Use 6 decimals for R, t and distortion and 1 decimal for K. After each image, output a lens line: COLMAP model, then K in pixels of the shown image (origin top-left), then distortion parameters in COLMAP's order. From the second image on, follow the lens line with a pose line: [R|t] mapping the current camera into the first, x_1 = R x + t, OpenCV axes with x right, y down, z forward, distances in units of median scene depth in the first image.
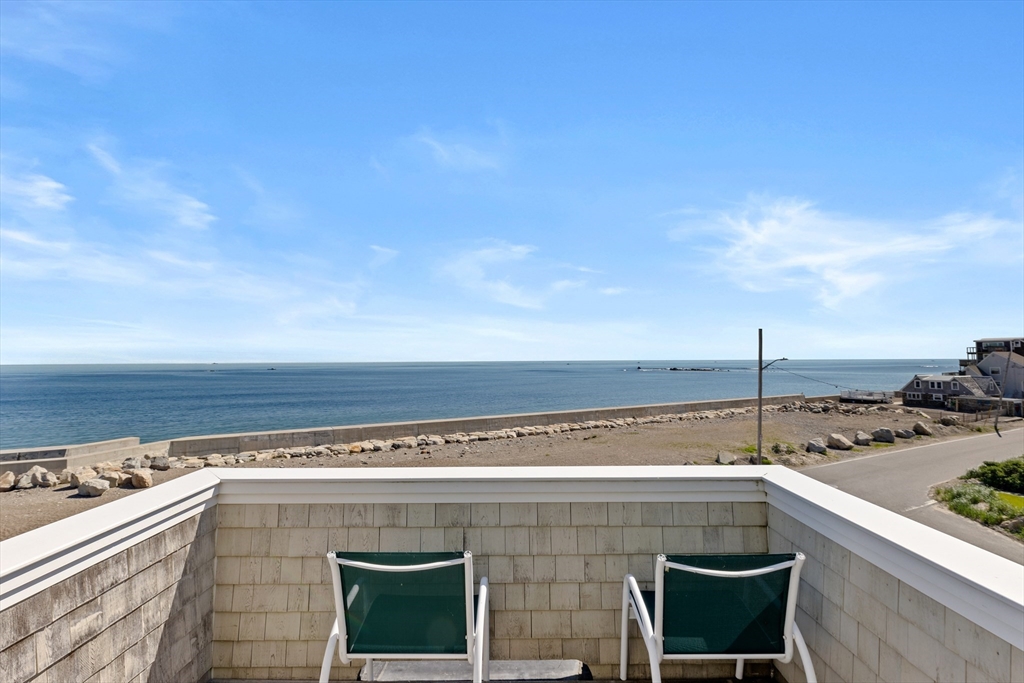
lens RADIAL K [[457.4, 0, 505.2], [0, 457.4, 333.1], [0, 0, 1]] dist [-0.005283, 0.003811]
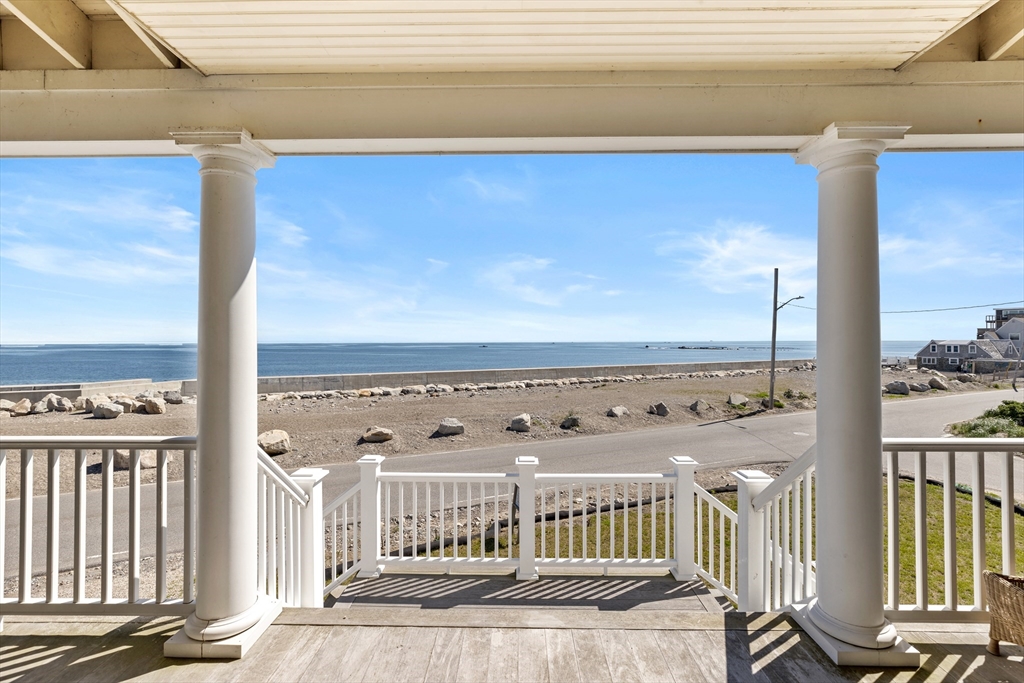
lens RADIAL K [[457.4, 0, 505.8], [0, 457.4, 335.8], [0, 0, 1]] dist [-0.005283, 0.003811]
pose [[0.999849, 0.006552, -0.016109, -0.003120], [-0.005826, 0.998984, 0.044683, 0.085420], [0.016386, -0.044582, 0.998871, 0.007777]]
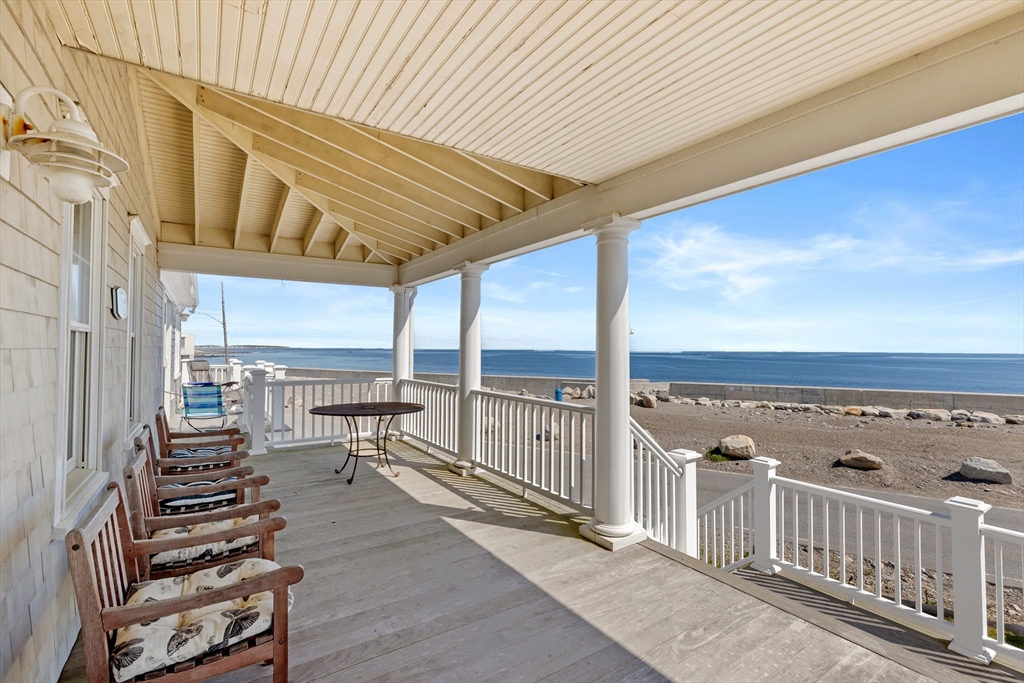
lens RADIAL K [[457.4, 0, 516.7], [0, 457.4, 333.7], [0, 0, 1]] dist [-0.005283, 0.003811]
pose [[0.565581, -0.015226, -0.824552, 0.025946], [0.035529, 0.999351, 0.005916, 0.084792], [0.823927, -0.032642, 0.565755, -0.001849]]
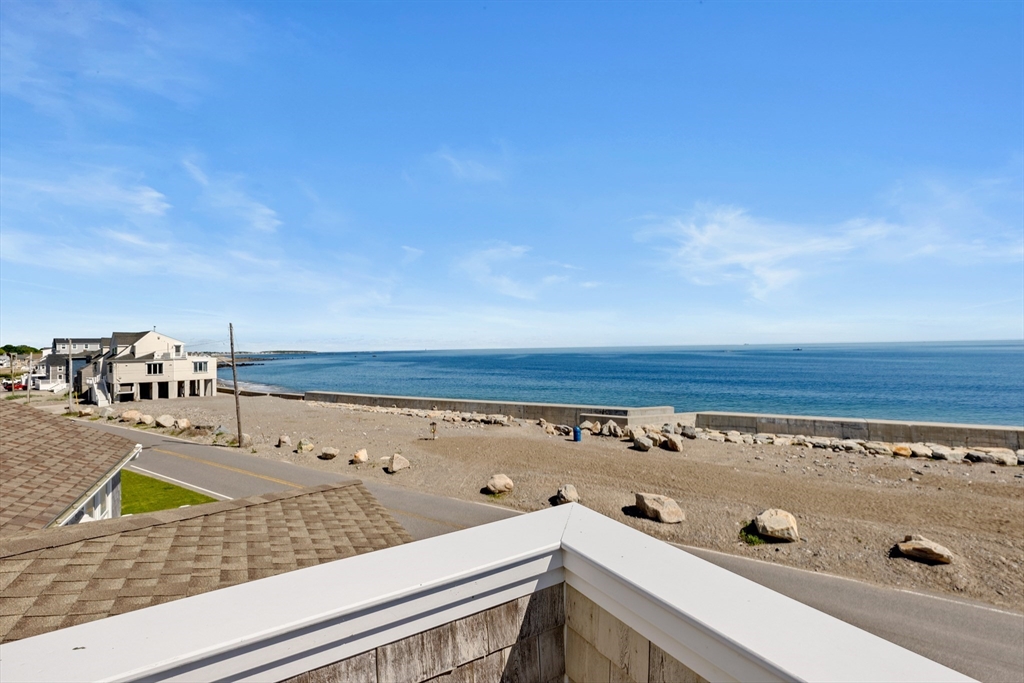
lens RADIAL K [[457.4, 0, 519.6], [0, 457.4, 350.1], [0, 0, 1]] dist [-0.005283, 0.003811]
pose [[0.530586, 0.001485, -0.847630, -0.014080], [0.065775, 0.996911, 0.042920, 0.004778], [0.845075, -0.078526, 0.528849, 0.051769]]
